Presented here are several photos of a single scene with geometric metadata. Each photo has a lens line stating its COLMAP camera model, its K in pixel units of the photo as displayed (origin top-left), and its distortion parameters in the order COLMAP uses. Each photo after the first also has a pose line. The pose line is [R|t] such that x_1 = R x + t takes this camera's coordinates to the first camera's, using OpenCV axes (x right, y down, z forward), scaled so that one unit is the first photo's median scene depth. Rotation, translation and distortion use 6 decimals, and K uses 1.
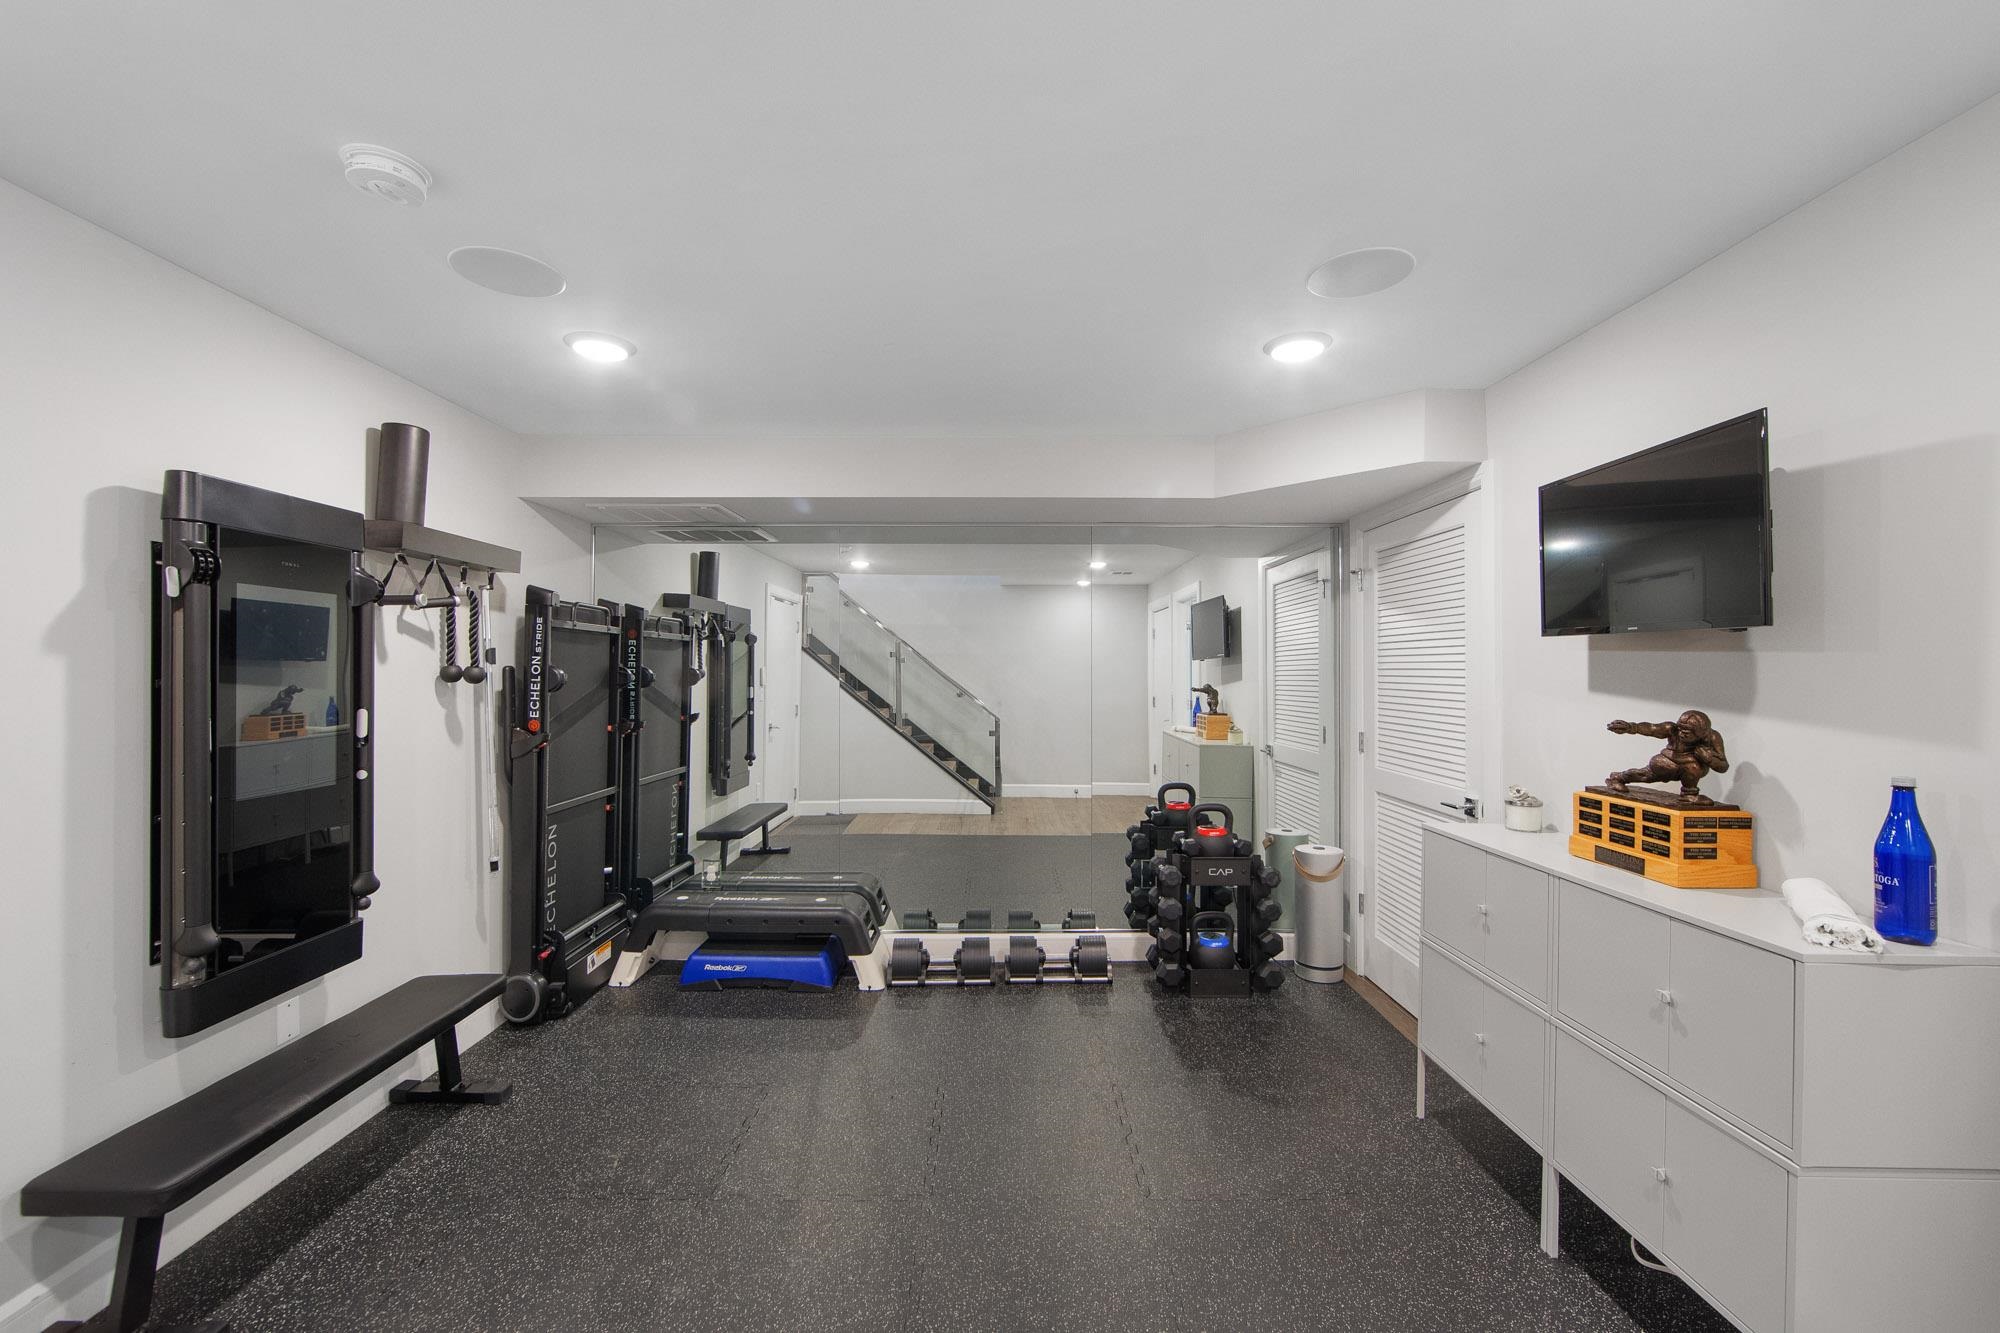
lens RADIAL K [[793.0, 0, 1002.7], [0, 793.0, 663.8], [0, 0, 1]] dist [-0.003126, -0.000153]
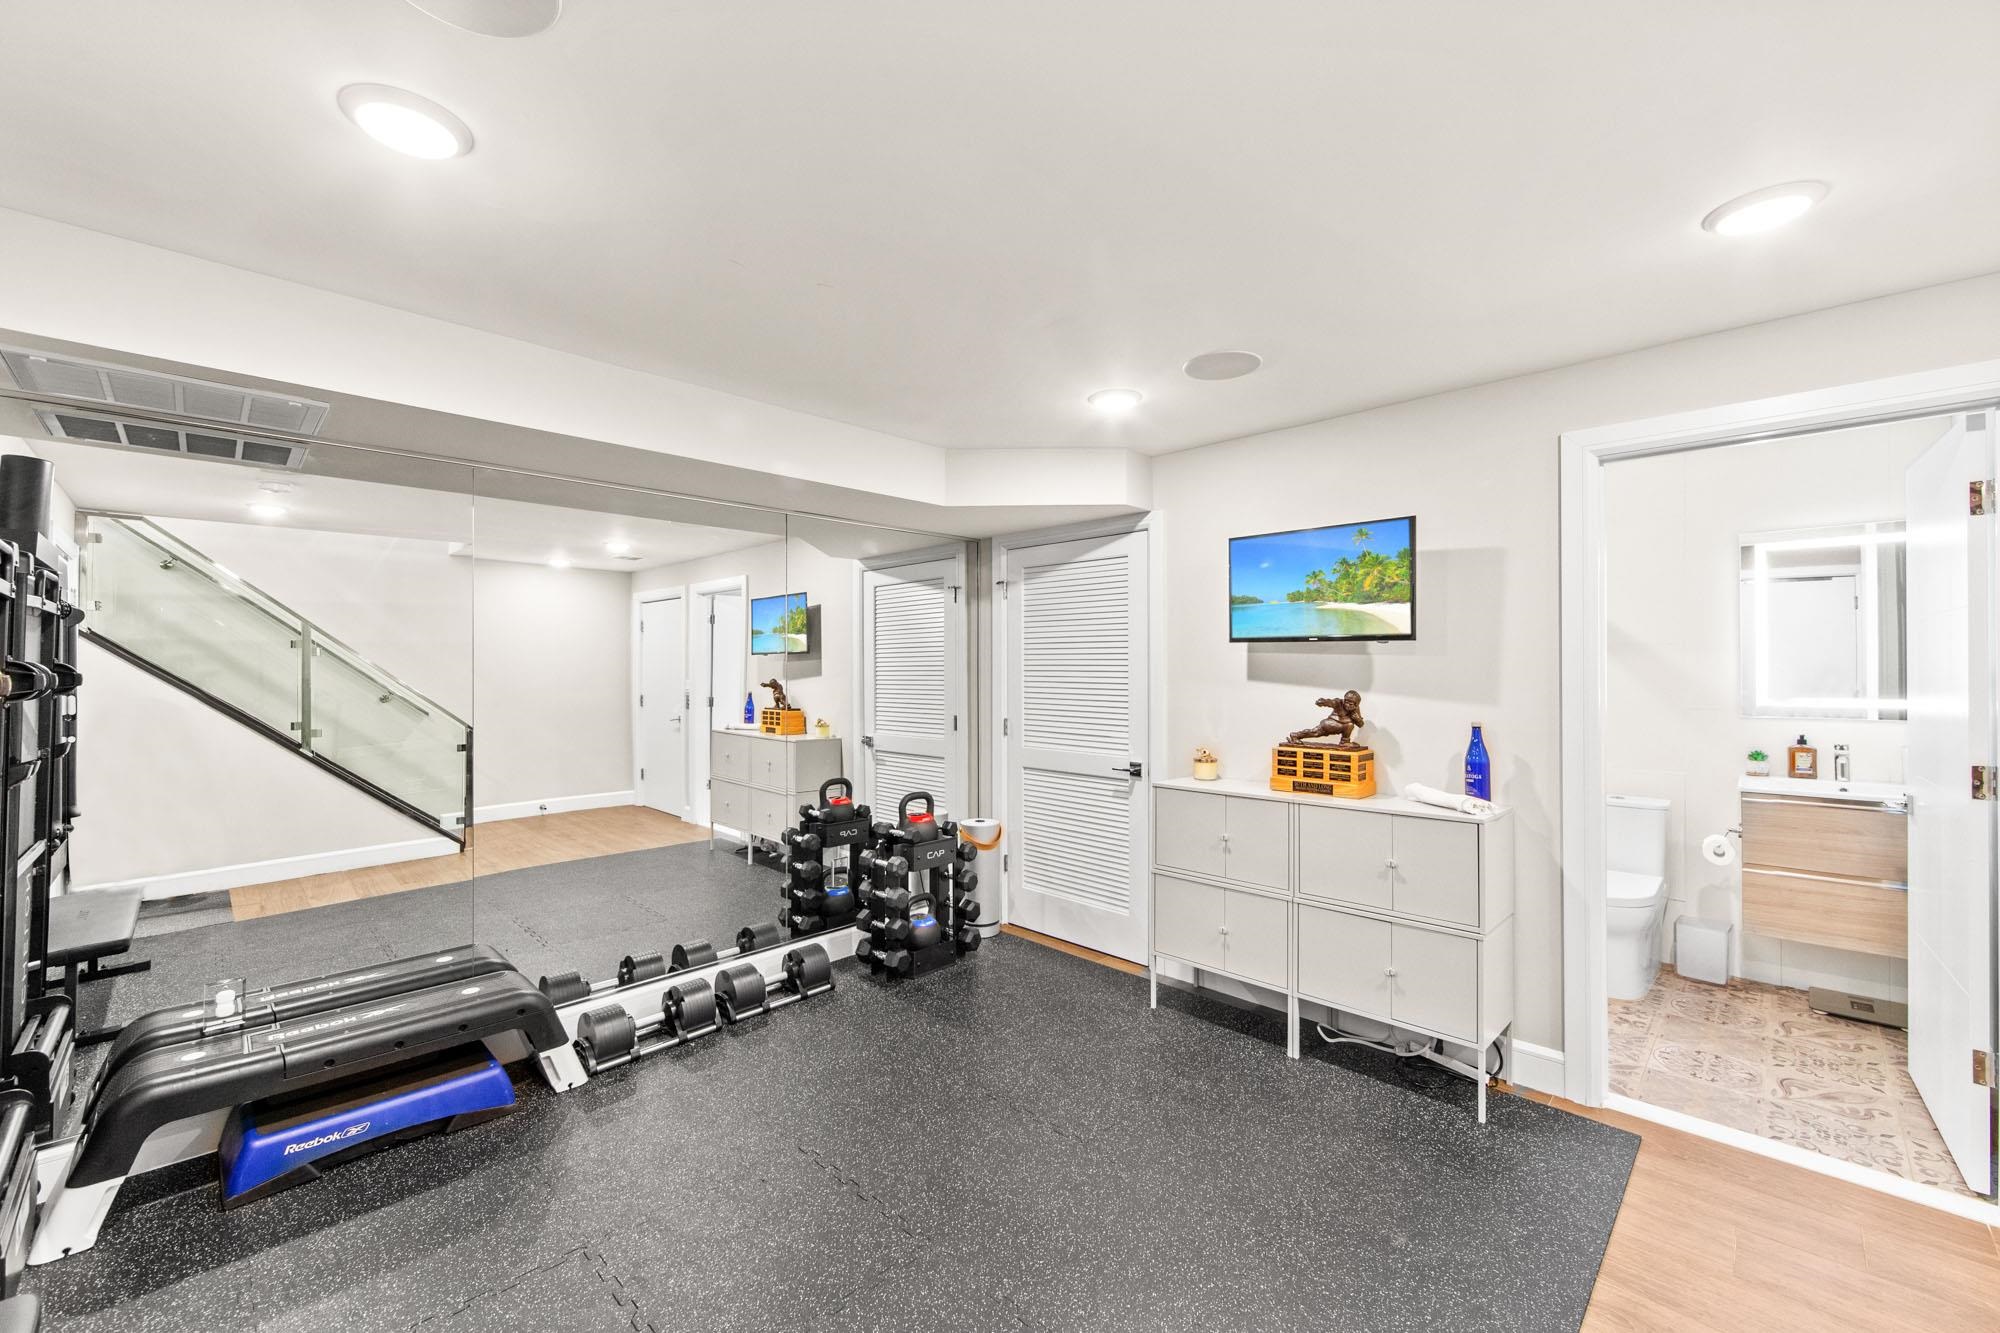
lens RADIAL K [[793.0, 0, 954.9], [0, 793.0, 659.4], [0, 0, 1]] dist [-0.003126, -0.000153]
pose [[0.719798, 0.002564, 0.694179, -0.455486], [-0.003392, 0.999994, -0.000177, -0.000813], [-0.694175, -0.002227, 0.719803, 0.210880]]
